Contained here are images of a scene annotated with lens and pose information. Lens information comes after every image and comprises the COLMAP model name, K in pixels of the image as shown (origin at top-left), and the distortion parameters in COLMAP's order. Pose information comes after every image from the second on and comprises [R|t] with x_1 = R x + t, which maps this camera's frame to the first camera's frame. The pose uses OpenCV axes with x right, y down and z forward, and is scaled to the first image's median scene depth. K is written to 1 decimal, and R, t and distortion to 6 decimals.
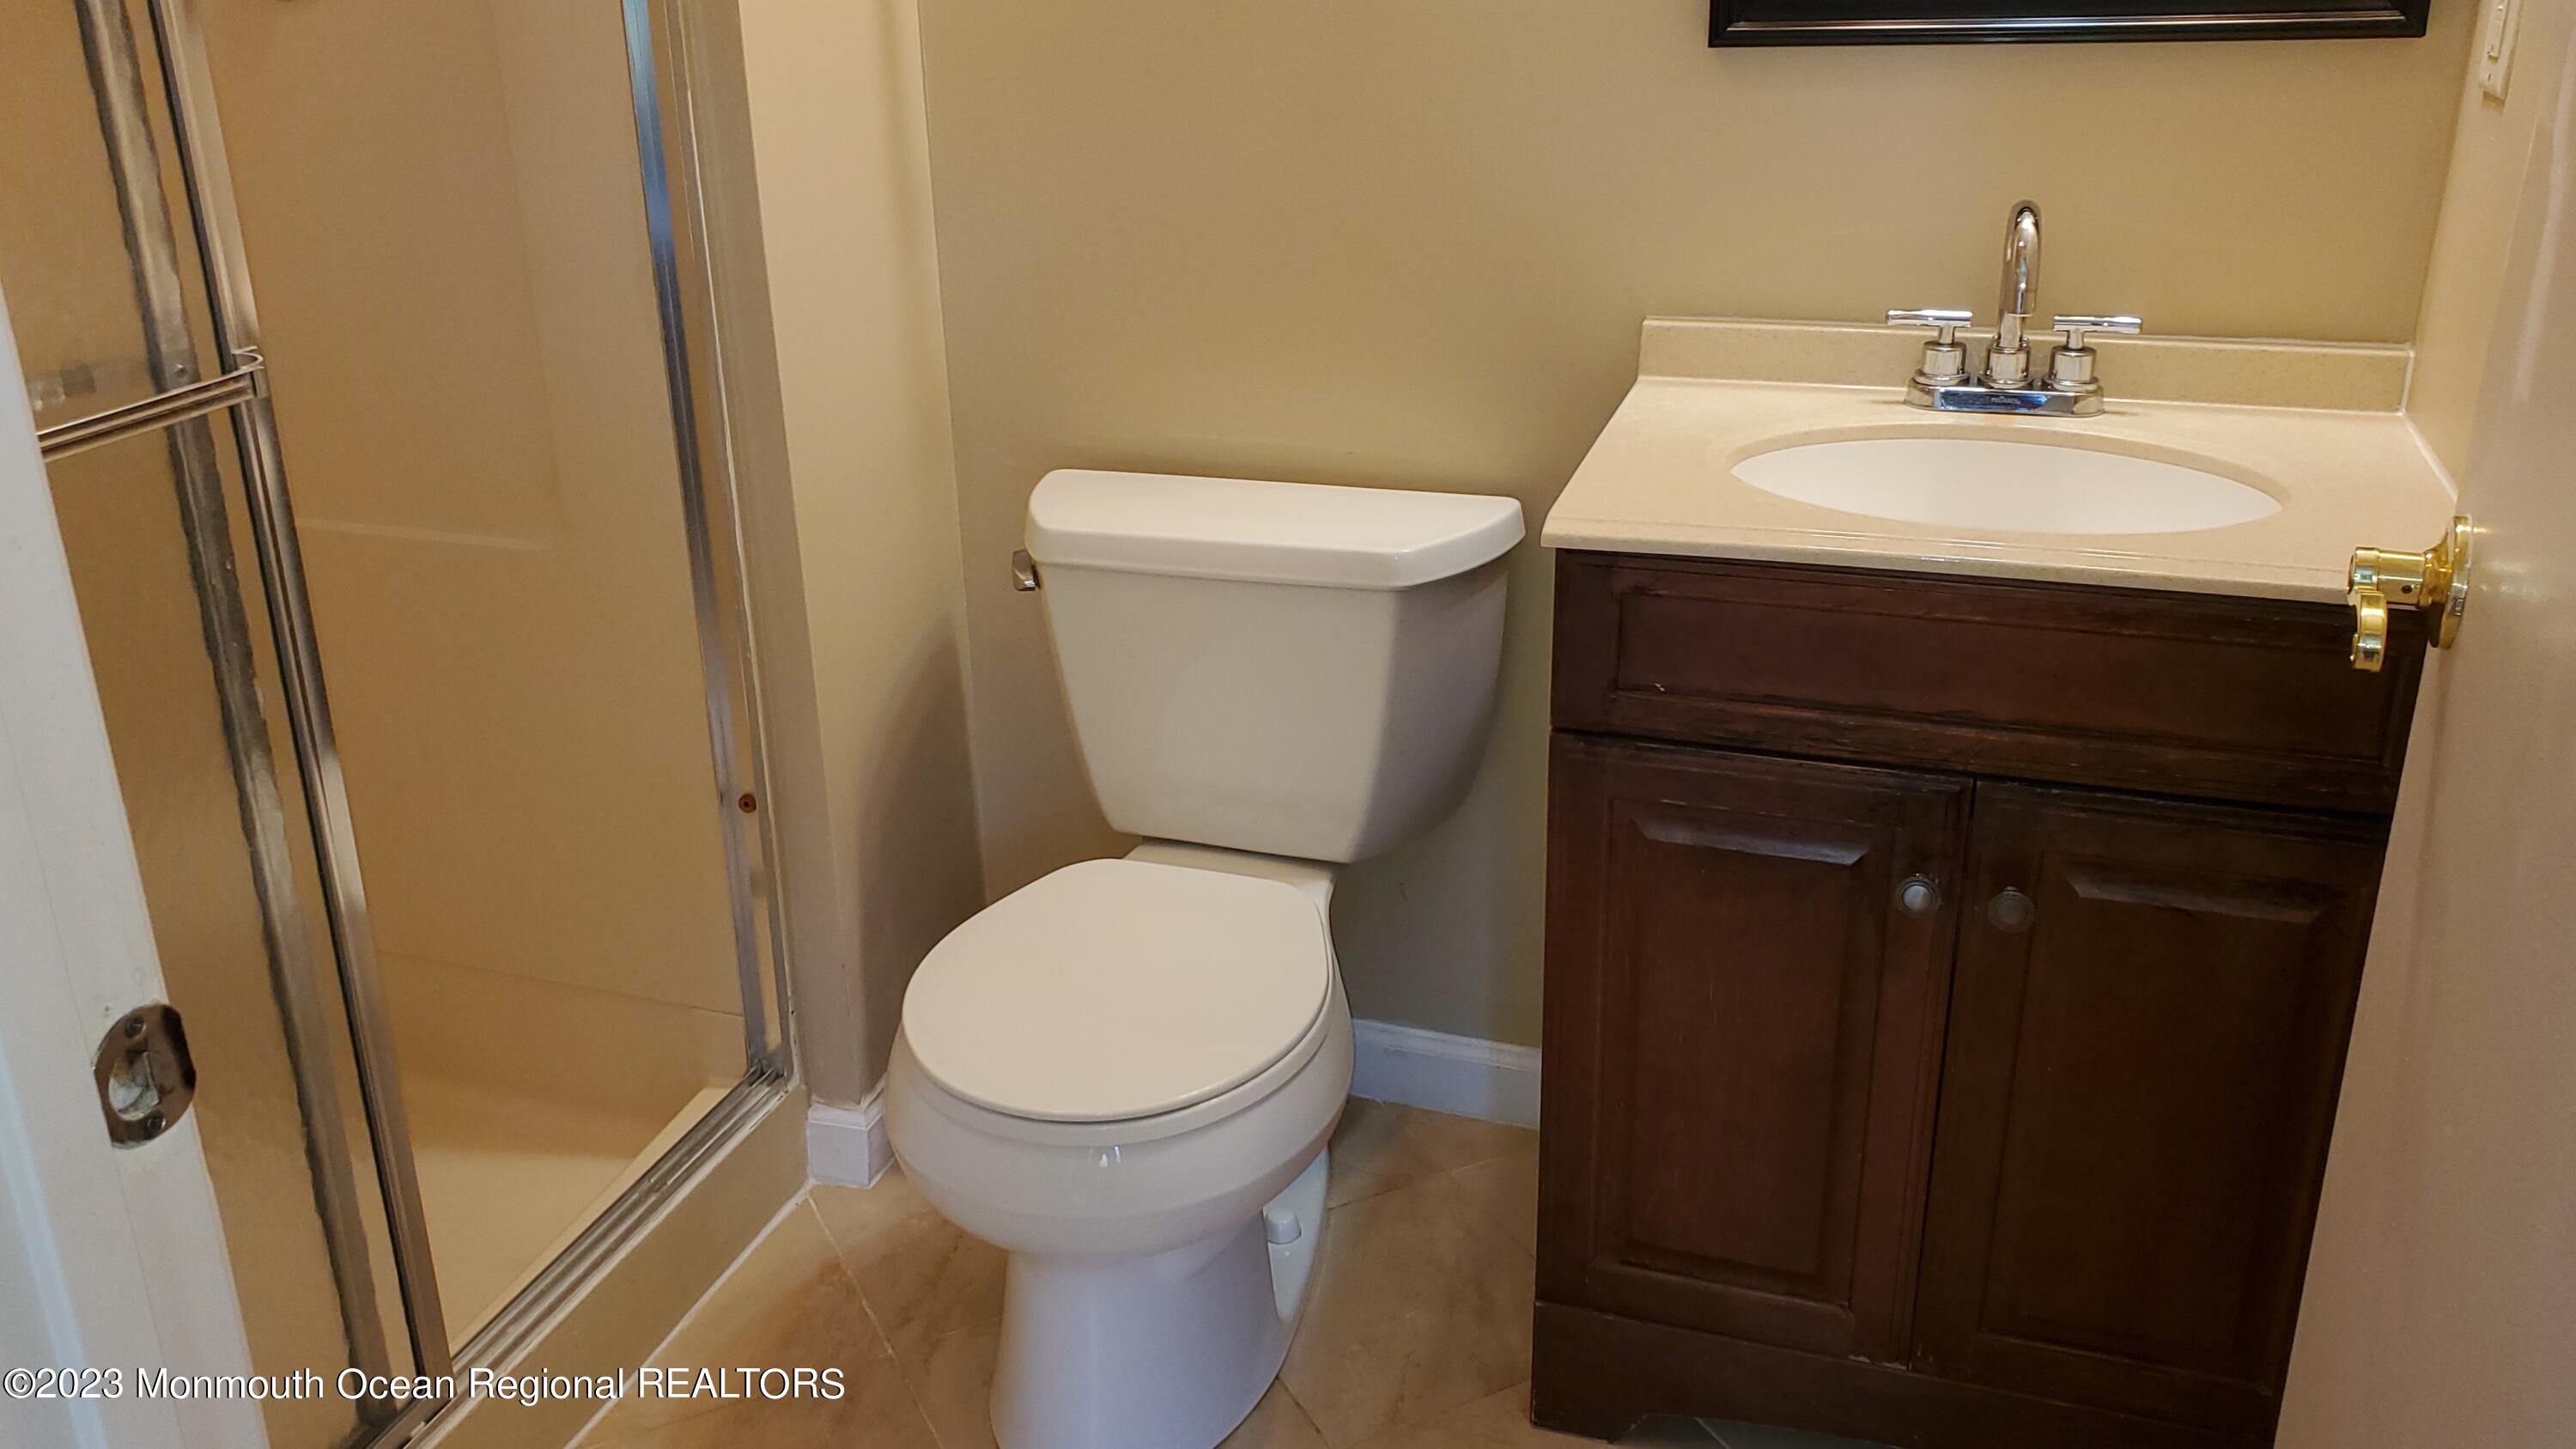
lens RADIAL K [[2088.6, 0, 1288.0], [0, 2088.6, 724.5], [0, 0, 1]] dist [0.031596, -0.110545]
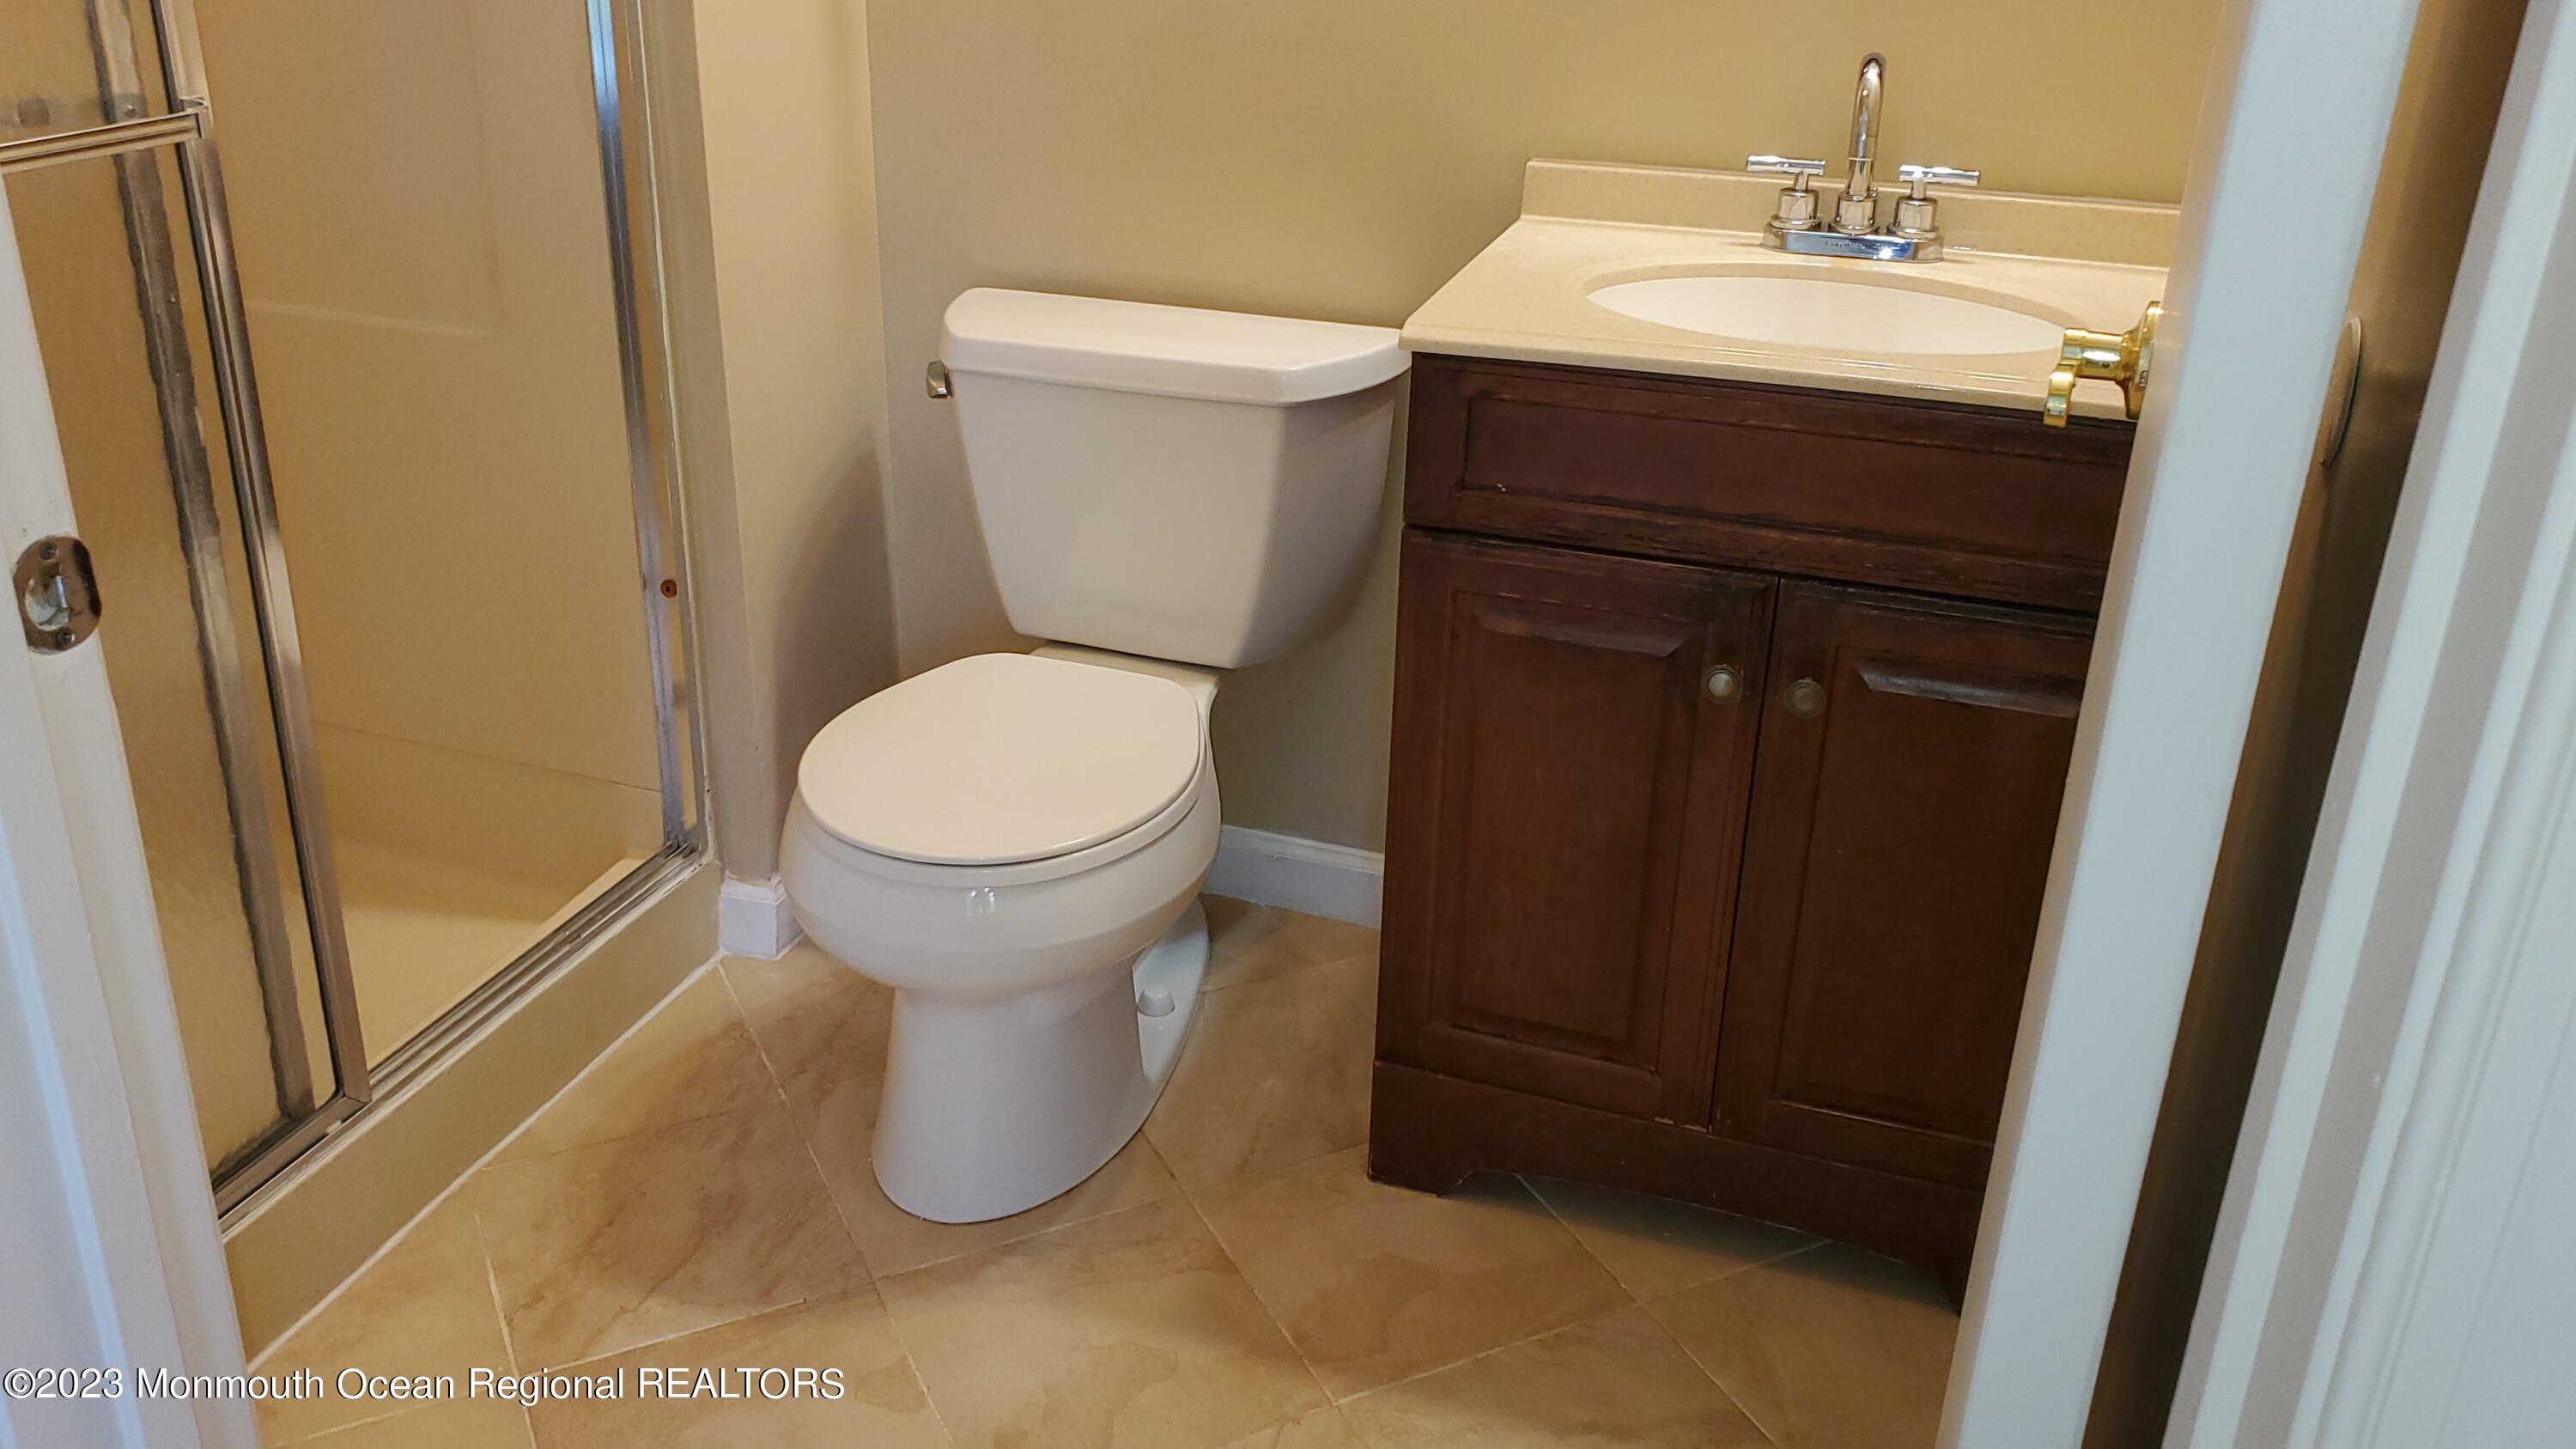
lens RADIAL K [[2088.6, 0, 1288.0], [0, 2088.6, 724.5], [0, 0, 1]] dist [0.031596, -0.110545]
pose [[0.999082, 0.041687, 0.009911, 0.056346], [-0.042055, 0.998296, 0.040444, 0.059990], [-0.008208, -0.040824, 0.999133, -0.077801]]
